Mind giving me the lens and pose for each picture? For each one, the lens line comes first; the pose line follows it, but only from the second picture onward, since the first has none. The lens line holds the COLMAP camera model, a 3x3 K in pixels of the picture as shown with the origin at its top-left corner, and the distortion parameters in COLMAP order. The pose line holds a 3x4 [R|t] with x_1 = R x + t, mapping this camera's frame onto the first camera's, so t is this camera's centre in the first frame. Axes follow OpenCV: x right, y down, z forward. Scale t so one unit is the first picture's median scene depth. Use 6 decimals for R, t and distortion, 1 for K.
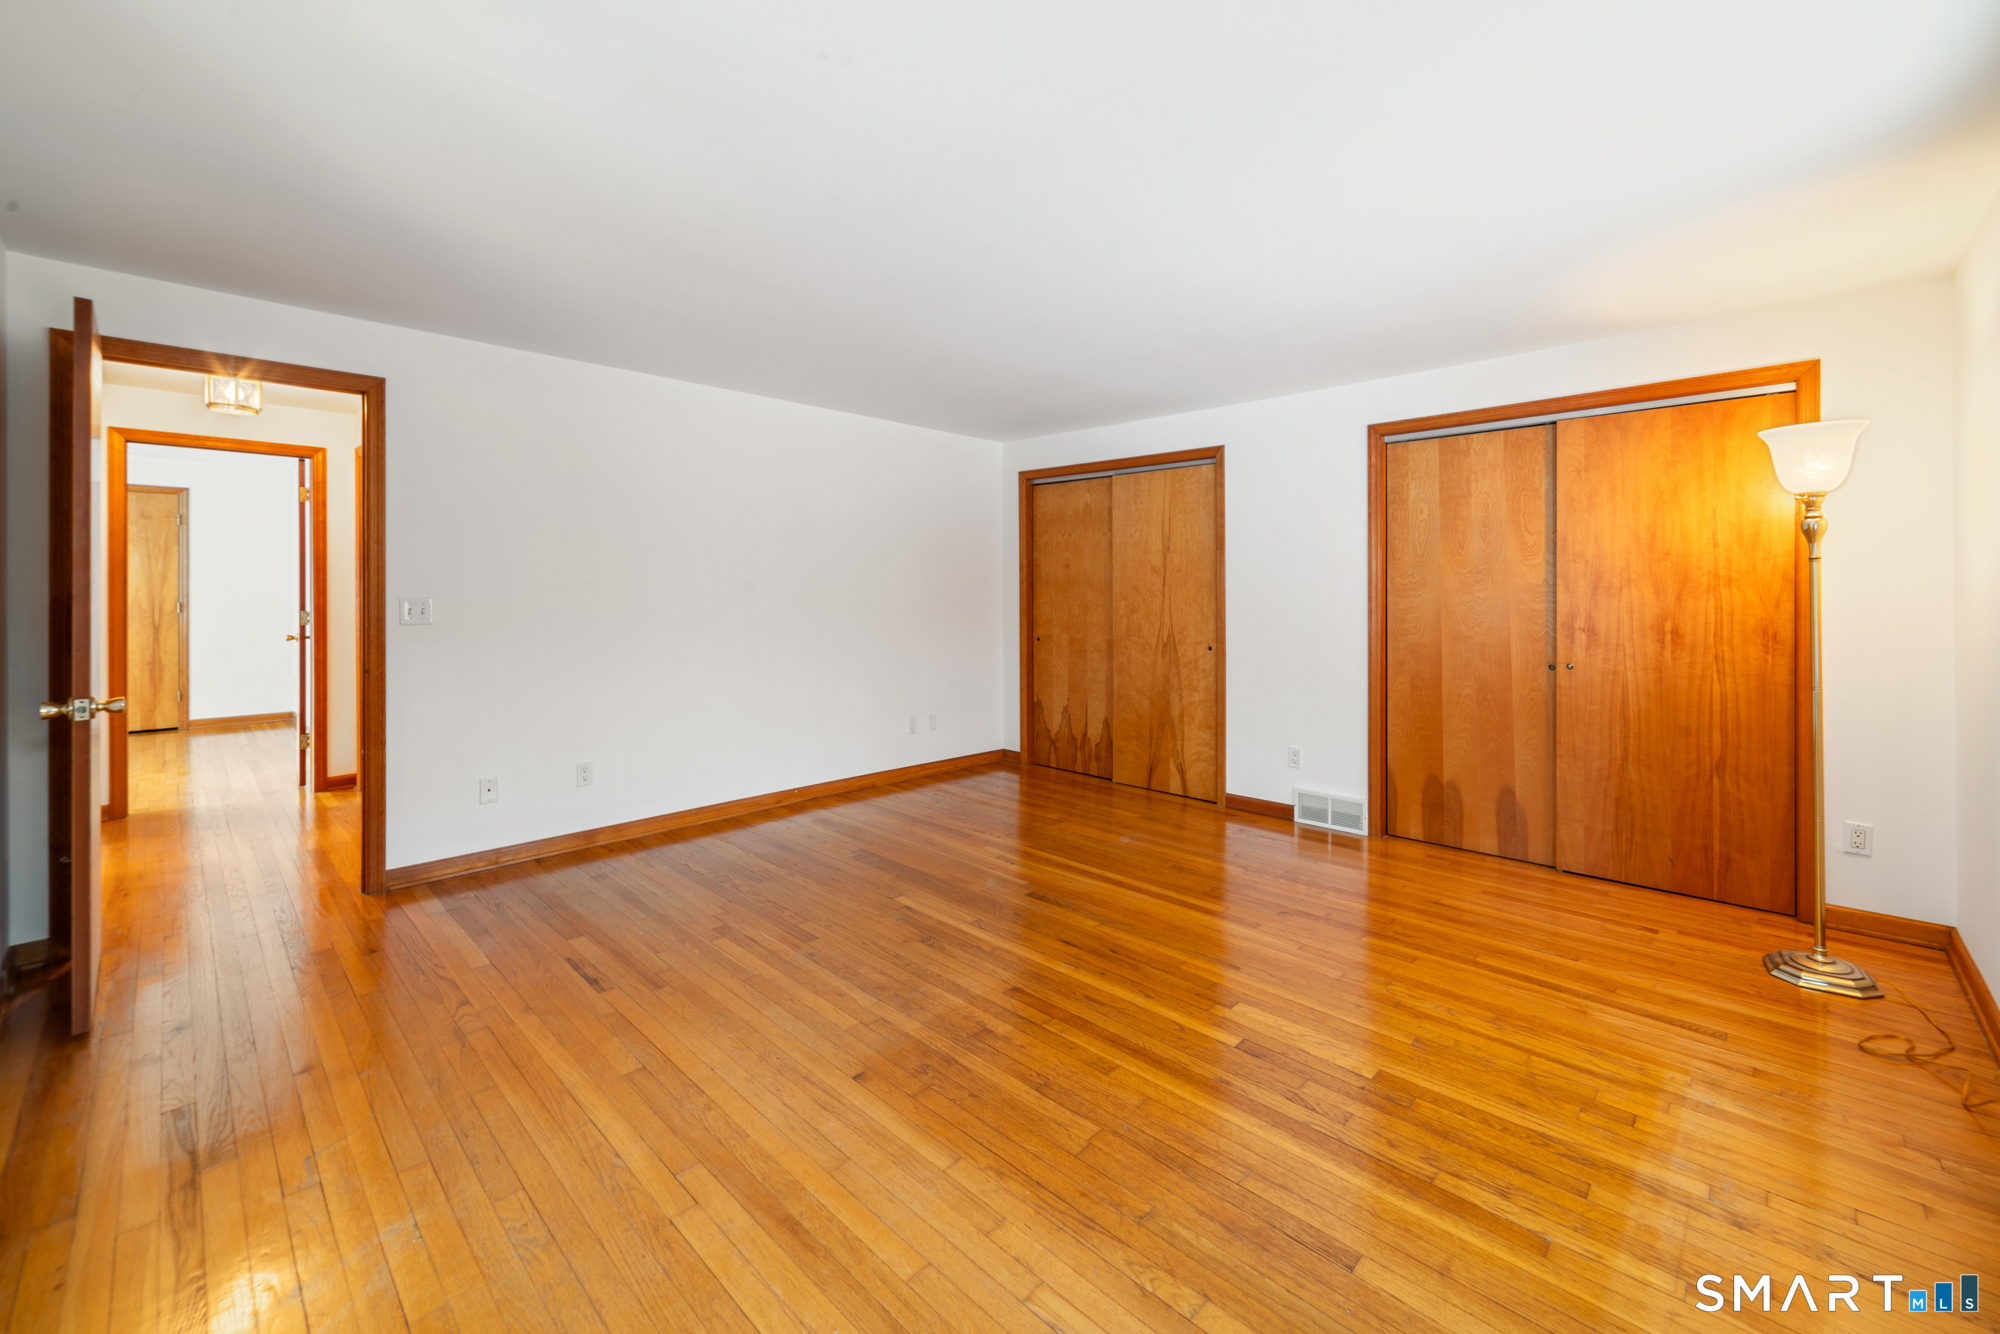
lens RADIAL K [[801.1, 0, 1007.7], [0, 801.1, 599.9], [0, 0, 1]] dist [-0.003389, 0.000095]
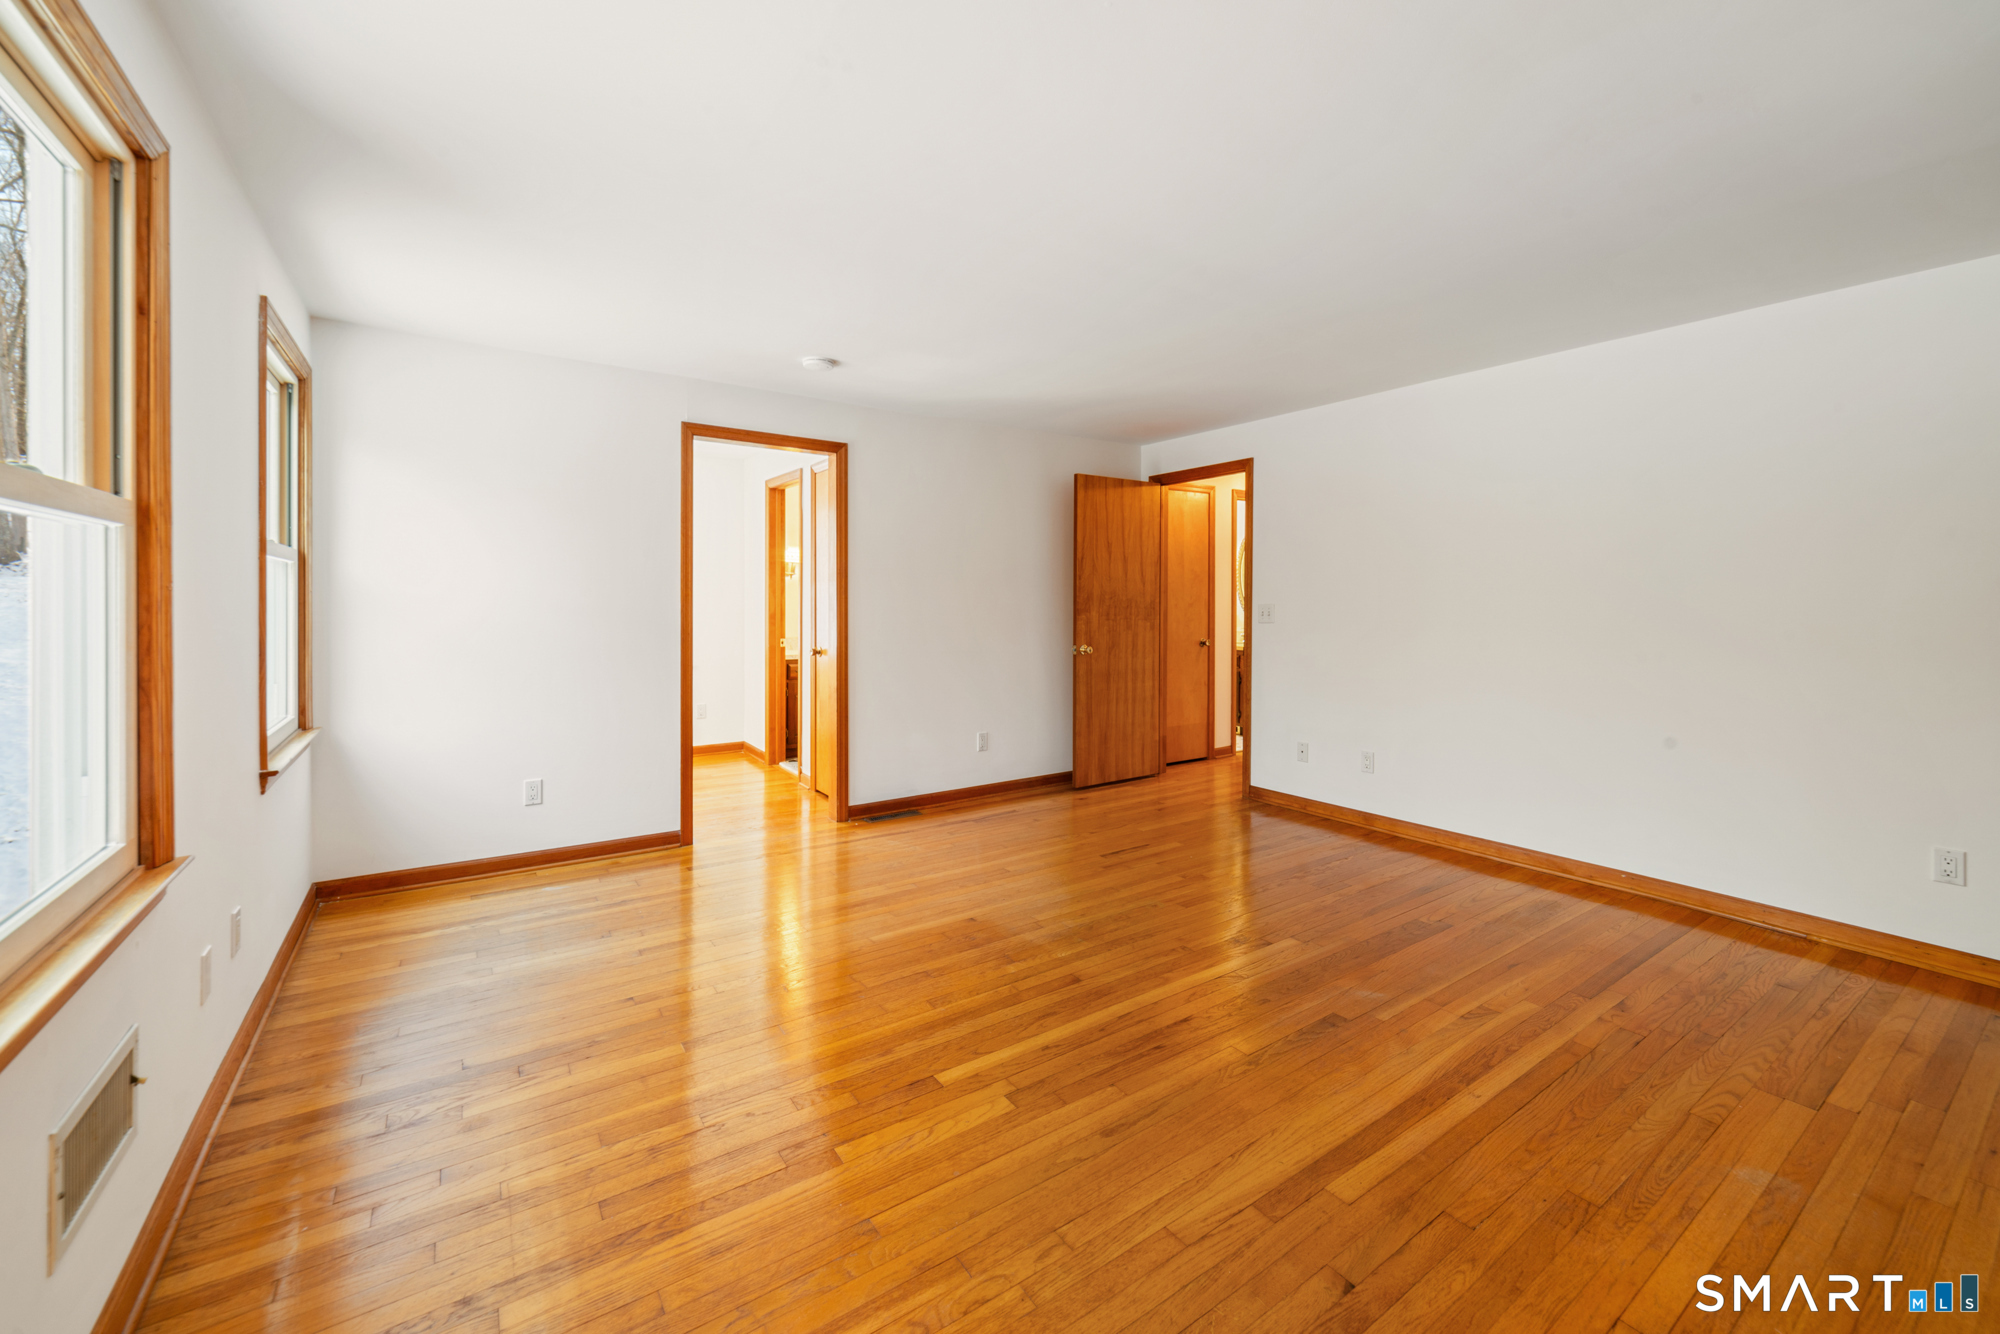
lens RADIAL K [[810.6, 0, 994.8], [0, 810.6, 574.7], [0, 0, 1]] dist [0.001083, 0.000248]
pose [[-0.218723, -0.031383, -0.975282, 0.601674], [-0.009478, 0.999504, -0.030037, -0.004052], [0.975741, 0.002674, -0.218912, 0.628376]]
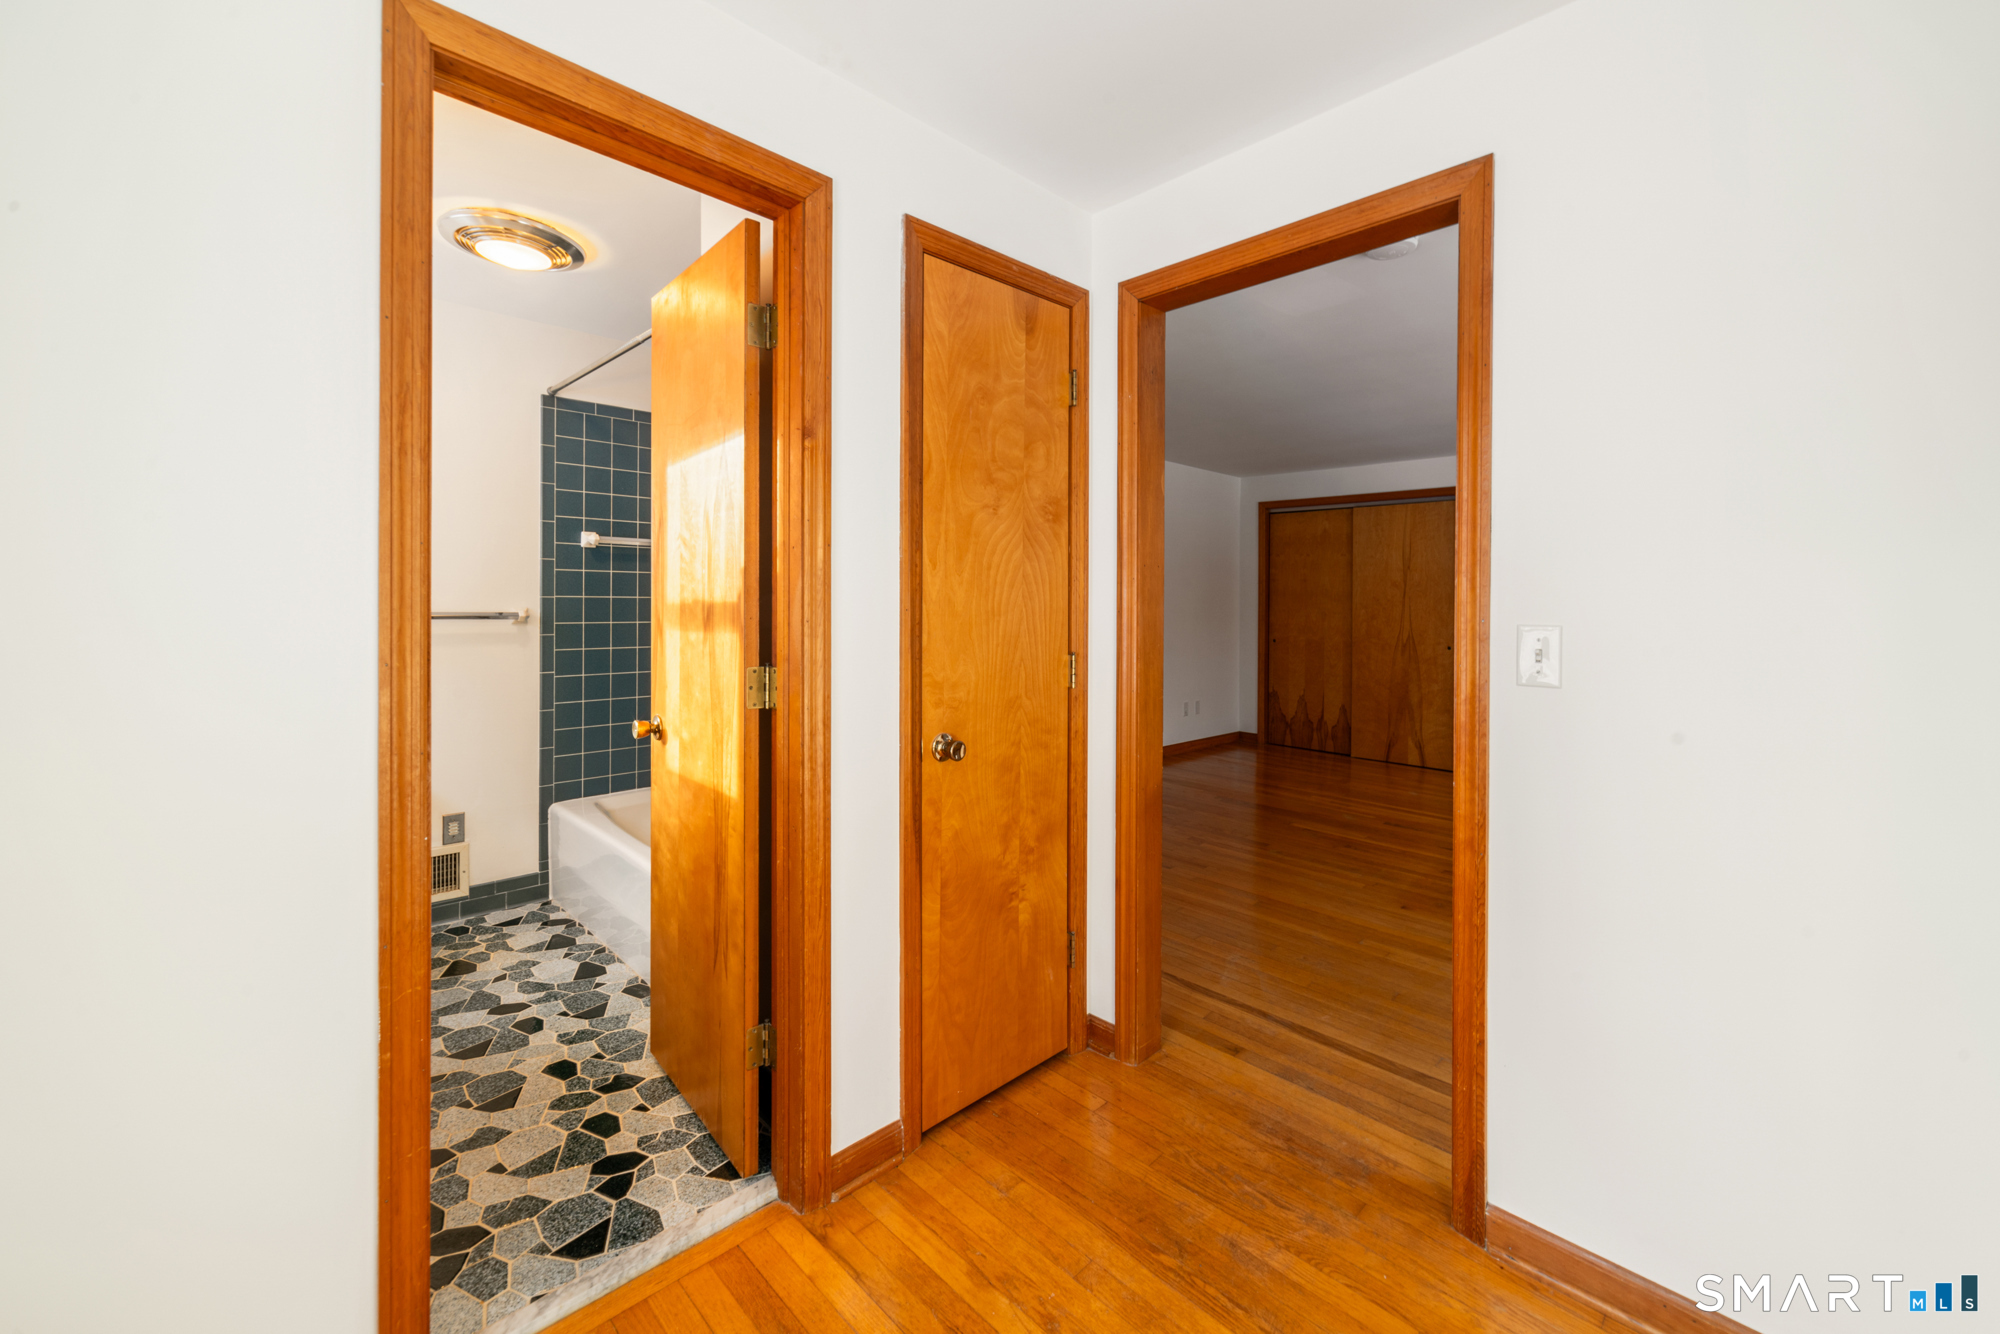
lens RADIAL K [[793.3, 0, 1007.1], [0, 793.3, 610.7], [0, 0, 1]] dist [-0.001021, -0.000039]
pose [[0.999548, 0.006340, -0.029370, -0.426382], [-0.006244, 0.999975, 0.003356, 0.002661], [0.029391, -0.003171, 0.999563, -0.272753]]
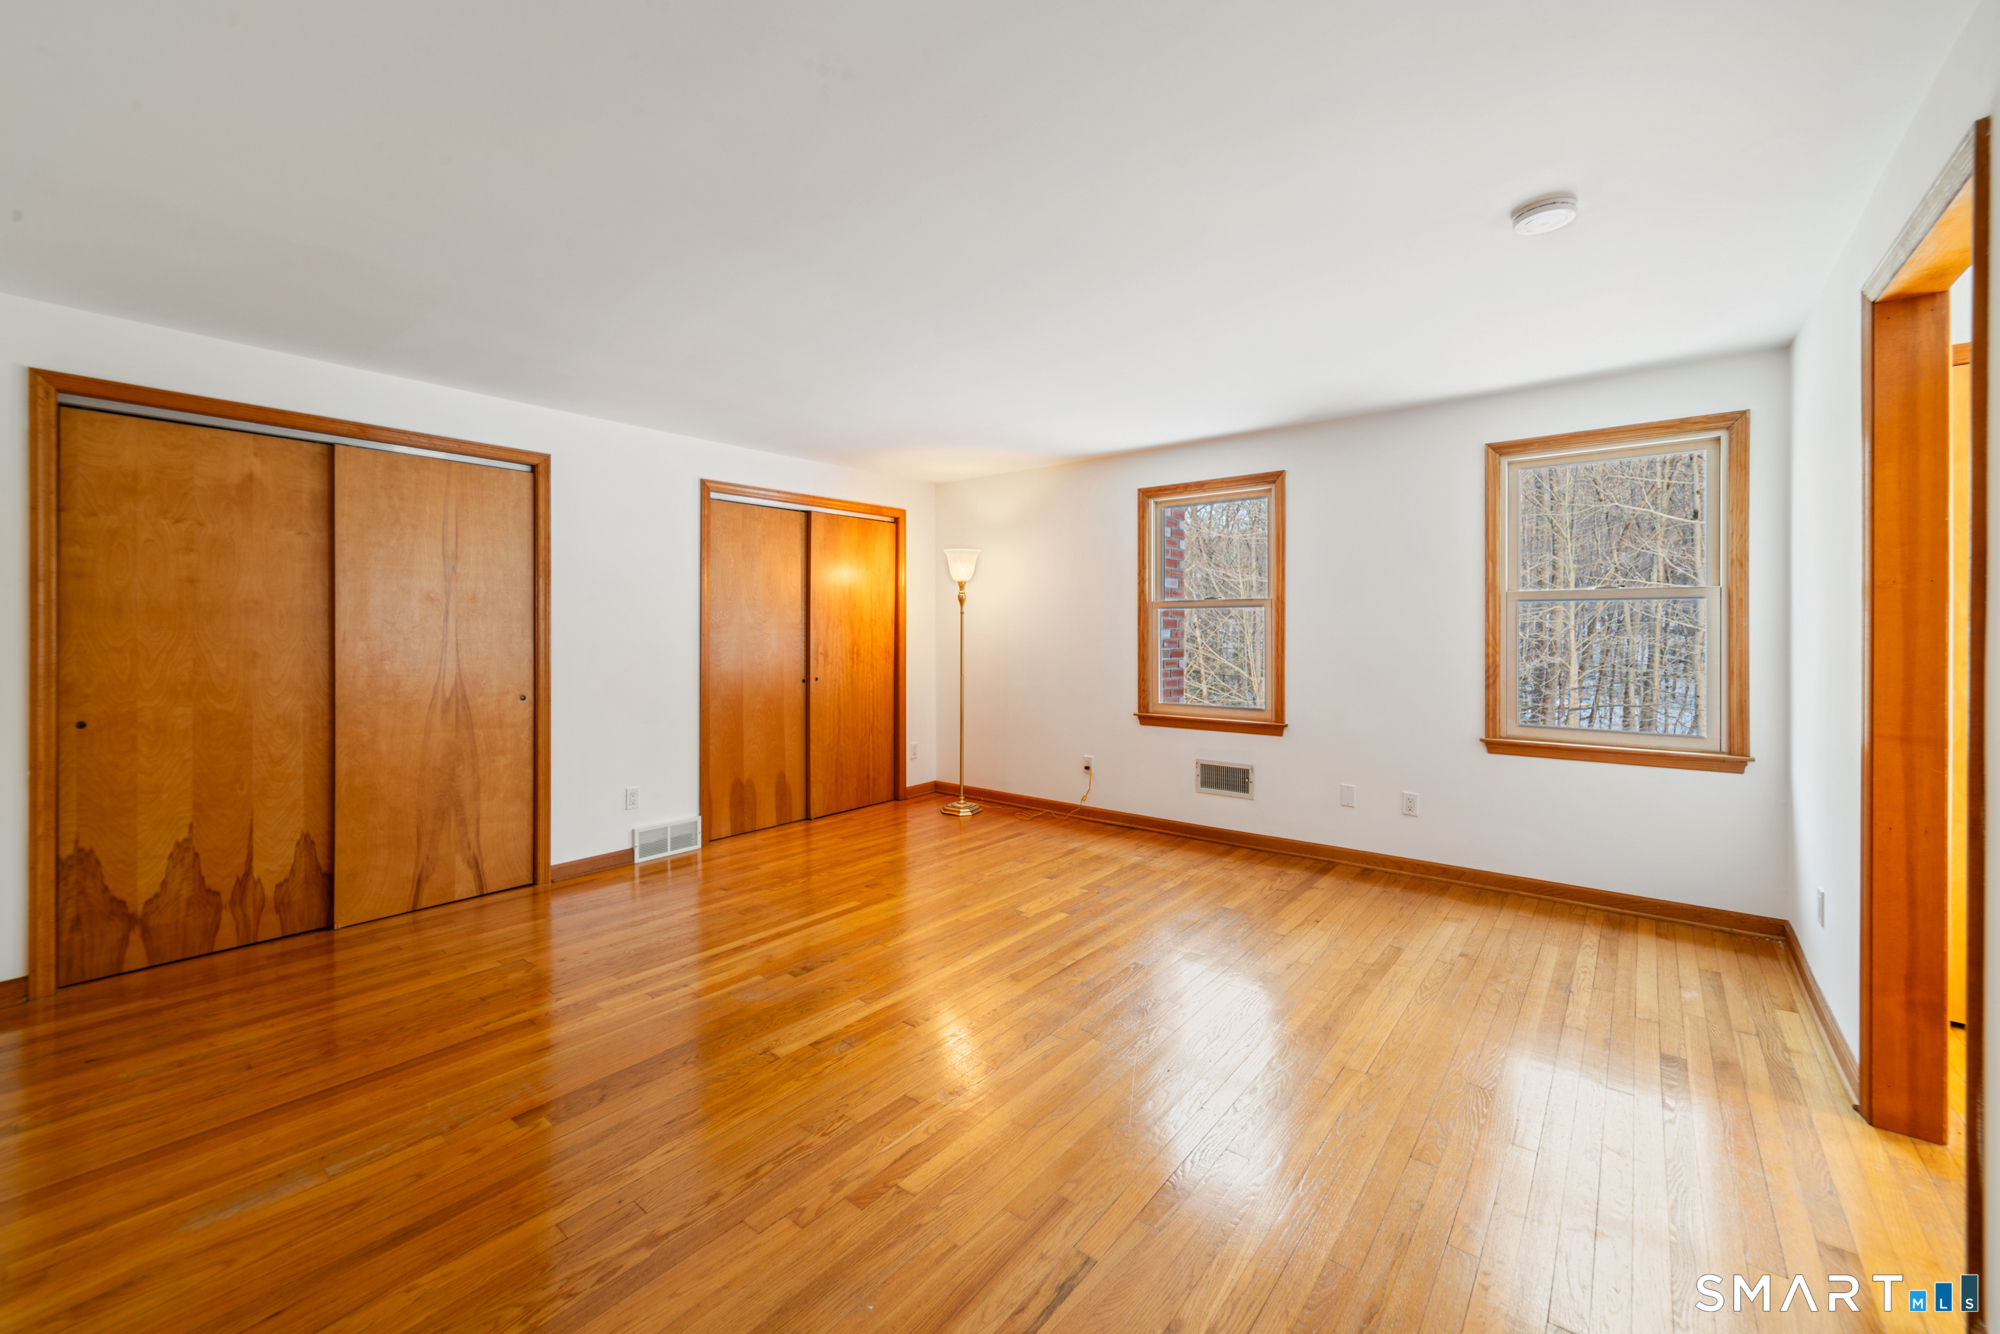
lens RADIAL K [[782.2, 0, 1002.5], [0, 782.2, 628.5], [0, 0, 1]] dist [-0.001249, 0.000005]
pose [[-0.077733, -0.000222, 0.996974, -0.616540], [0.008233, 0.999966, 0.000865, -0.007069], [-0.996940, 0.008276, -0.077729, 0.613541]]
